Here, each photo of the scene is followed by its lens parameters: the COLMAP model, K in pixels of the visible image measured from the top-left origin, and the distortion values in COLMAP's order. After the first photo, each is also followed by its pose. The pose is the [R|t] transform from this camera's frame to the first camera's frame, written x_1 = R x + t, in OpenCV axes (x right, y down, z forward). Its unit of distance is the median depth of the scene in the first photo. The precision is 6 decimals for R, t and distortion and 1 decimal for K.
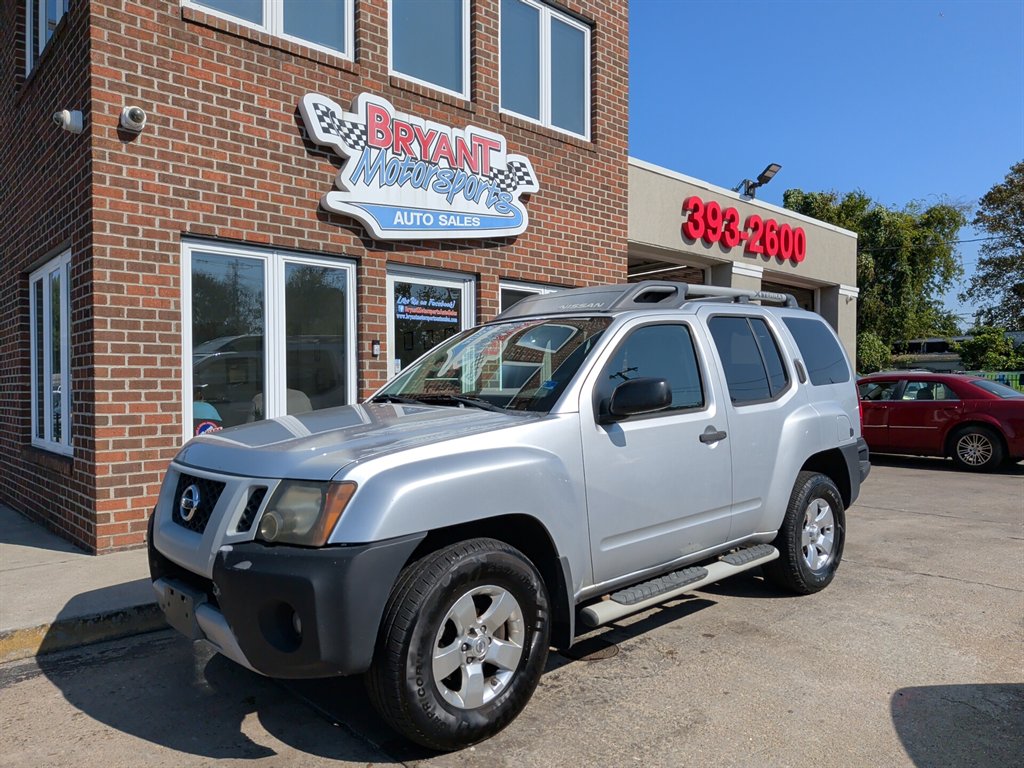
lens RADIAL K [[699.9, 0, 516.6], [0, 699.9, 381.2], [0, 0, 1]] dist [0.069034, -0.051401]
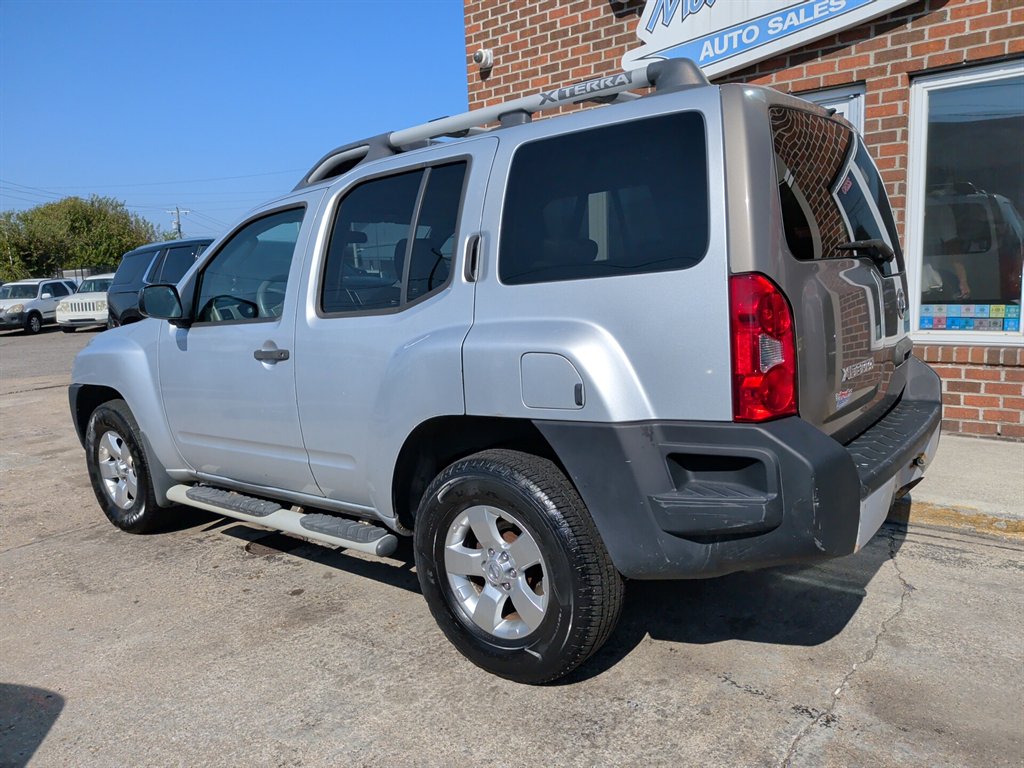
lens RADIAL K [[699.9, 0, 516.6], [0, 699.9, 381.2], [0, 0, 1]] dist [0.069034, -0.051401]
pose [[0.193334, 0.146308, -0.970163, 1.085937], [0.039668, 0.986845, 0.156729, -0.004147], [0.980331, -0.068786, 0.184986, 1.112988]]
